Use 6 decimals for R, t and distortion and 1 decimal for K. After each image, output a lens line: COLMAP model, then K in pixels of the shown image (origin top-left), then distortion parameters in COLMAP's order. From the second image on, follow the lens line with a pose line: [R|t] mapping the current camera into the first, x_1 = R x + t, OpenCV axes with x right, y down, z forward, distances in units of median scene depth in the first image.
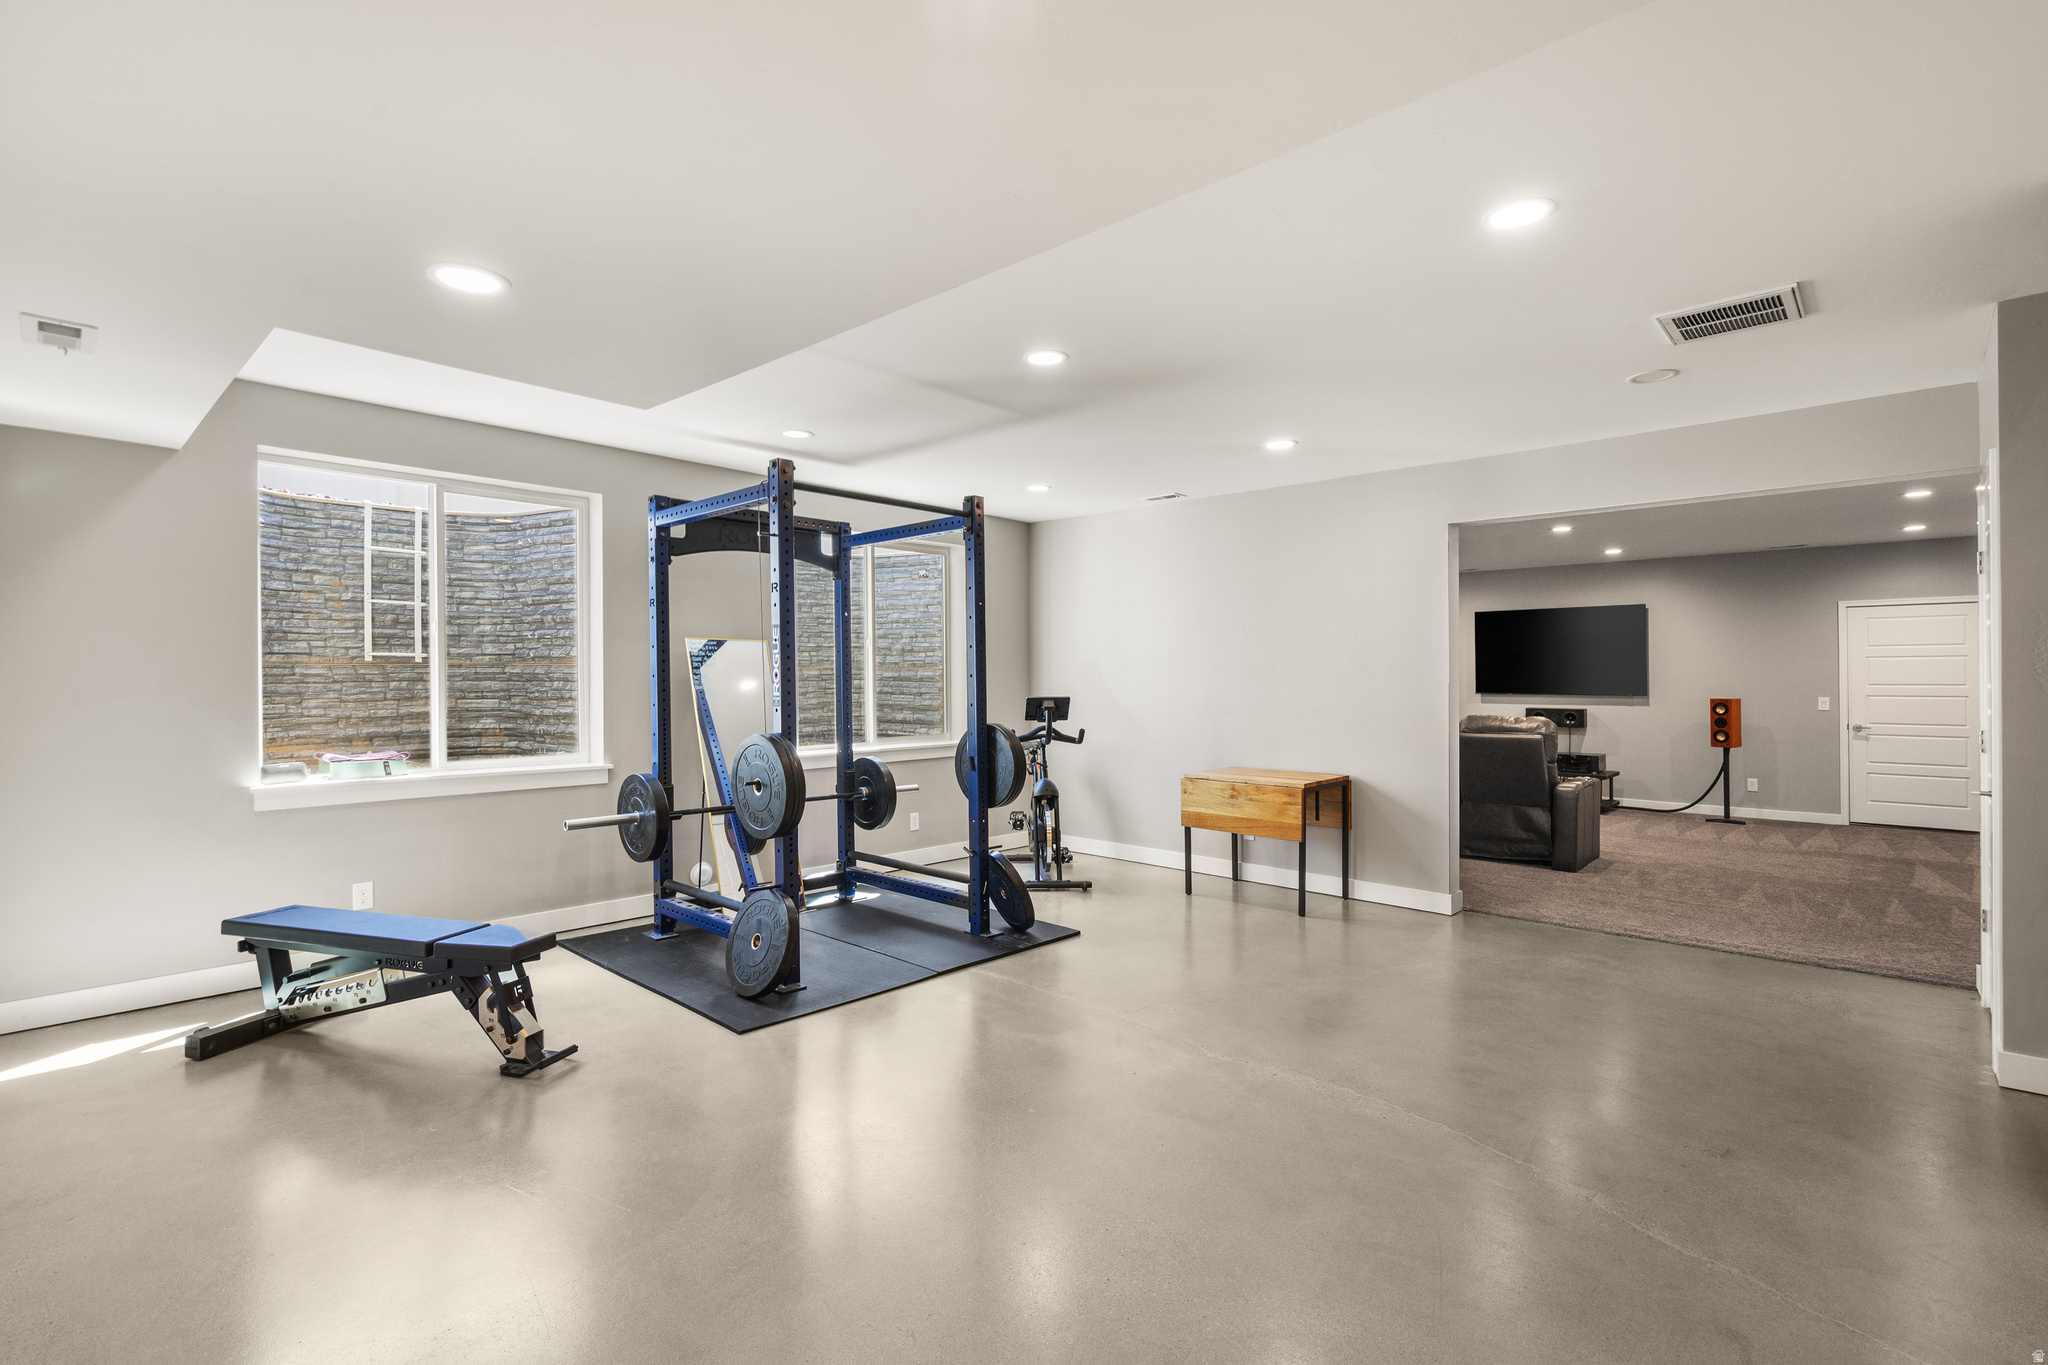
lens RADIAL K [[940.9, 0, 1018.9], [0, 940.9, 651.6], [0, 0, 1]] dist [-0.005536, 0.001584]
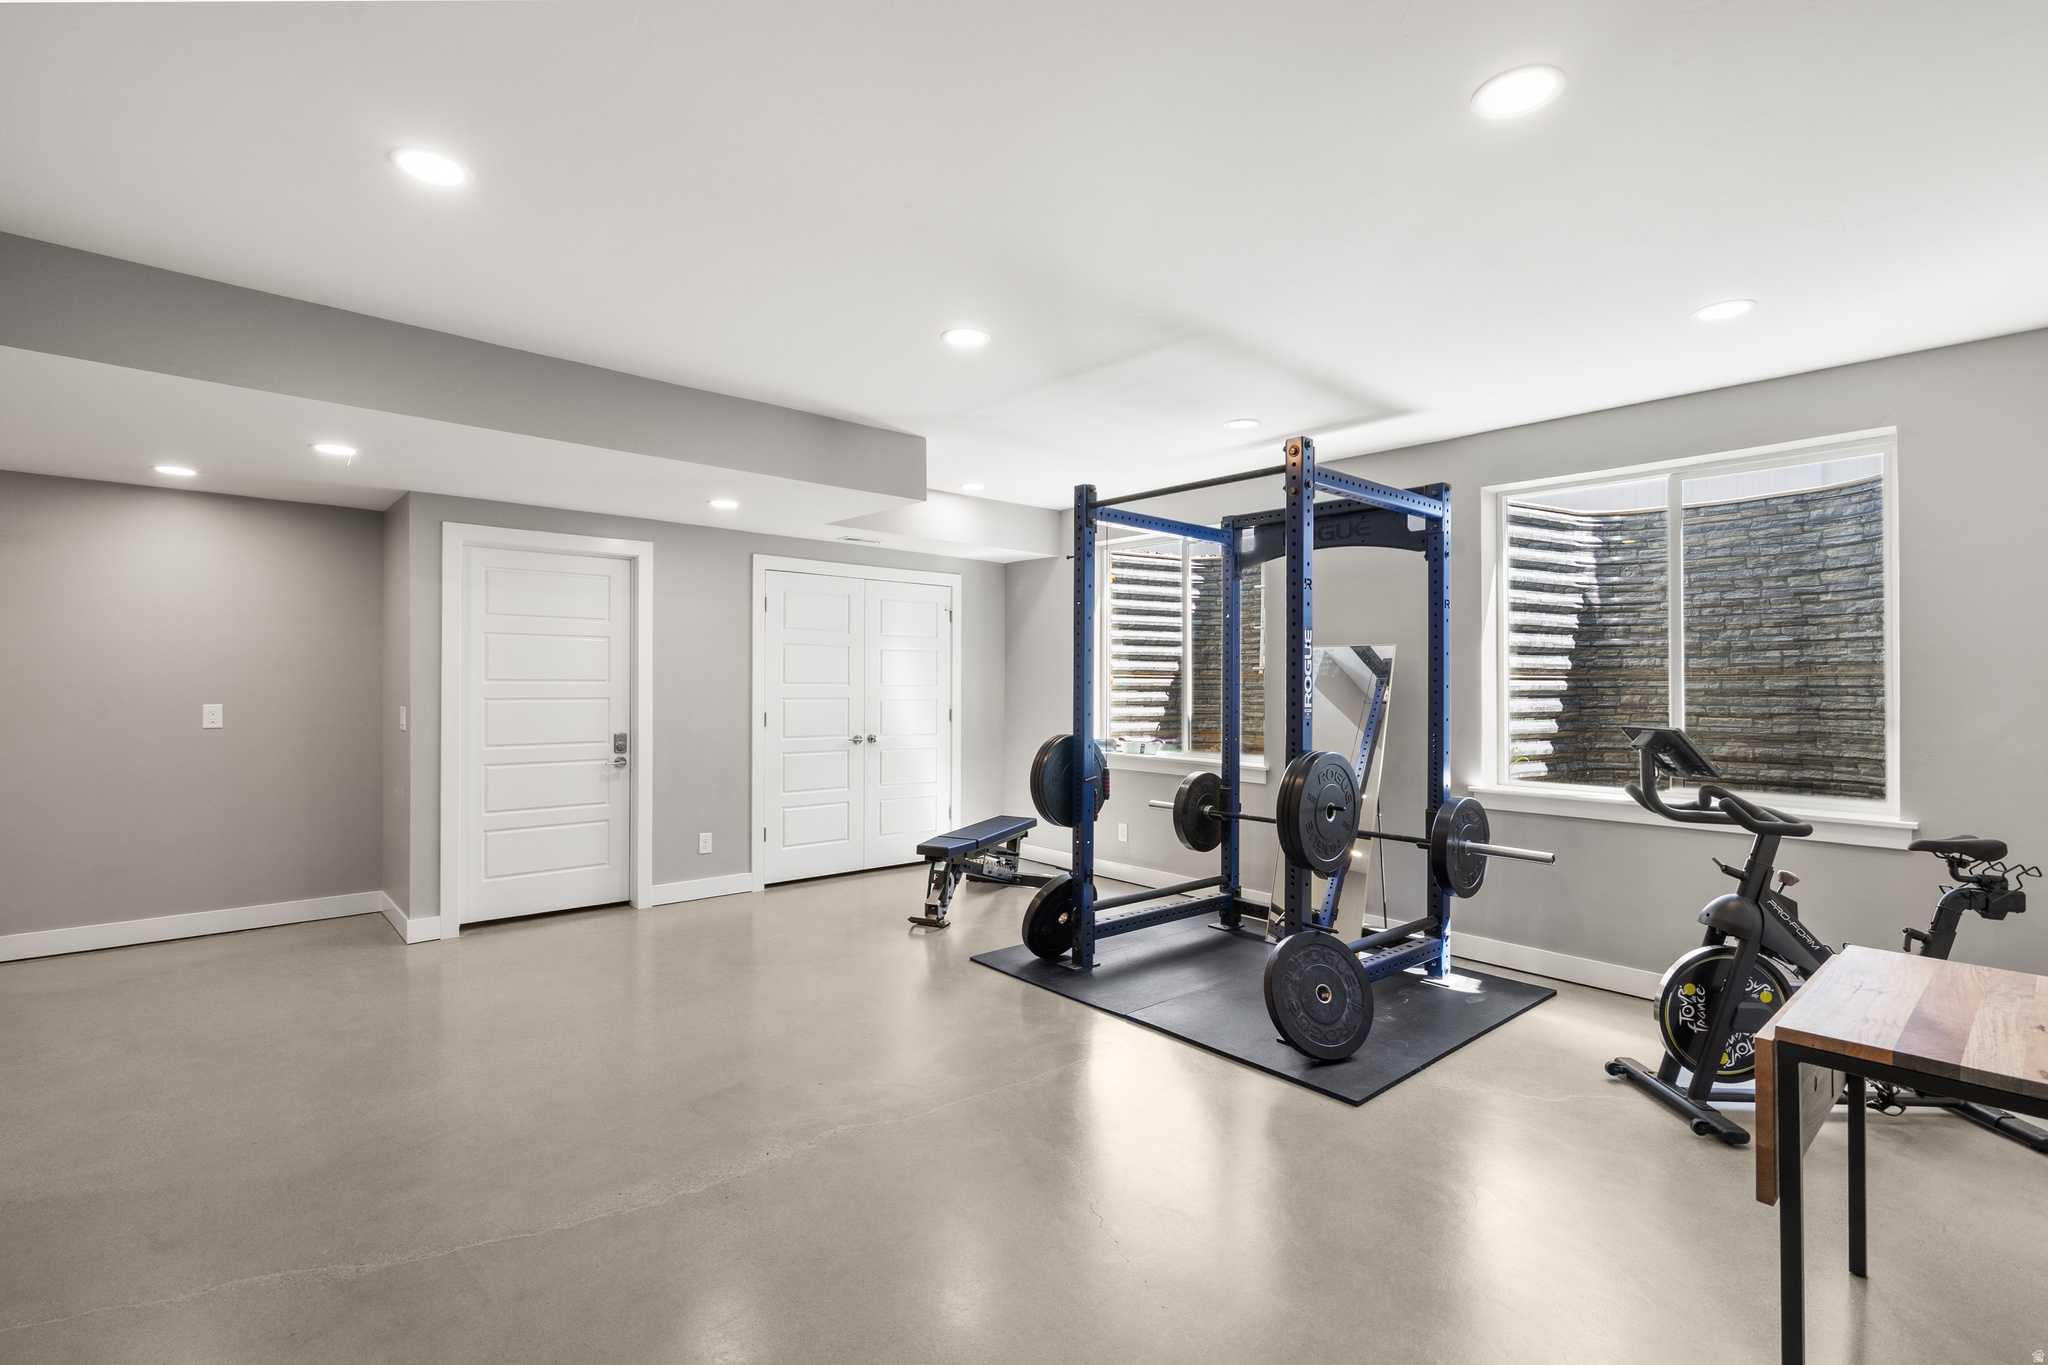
lens RADIAL K [[940.9, 0, 998.5], [0, 940.9, 676.8], [0, 0, 1]] dist [-0.005536, 0.001584]
pose [[-0.105433, -0.003901, -0.994419, 0.478951], [0.017731, 0.999826, -0.005802, 0.013191], [0.994268, -0.018243, -0.105345, 0.570851]]
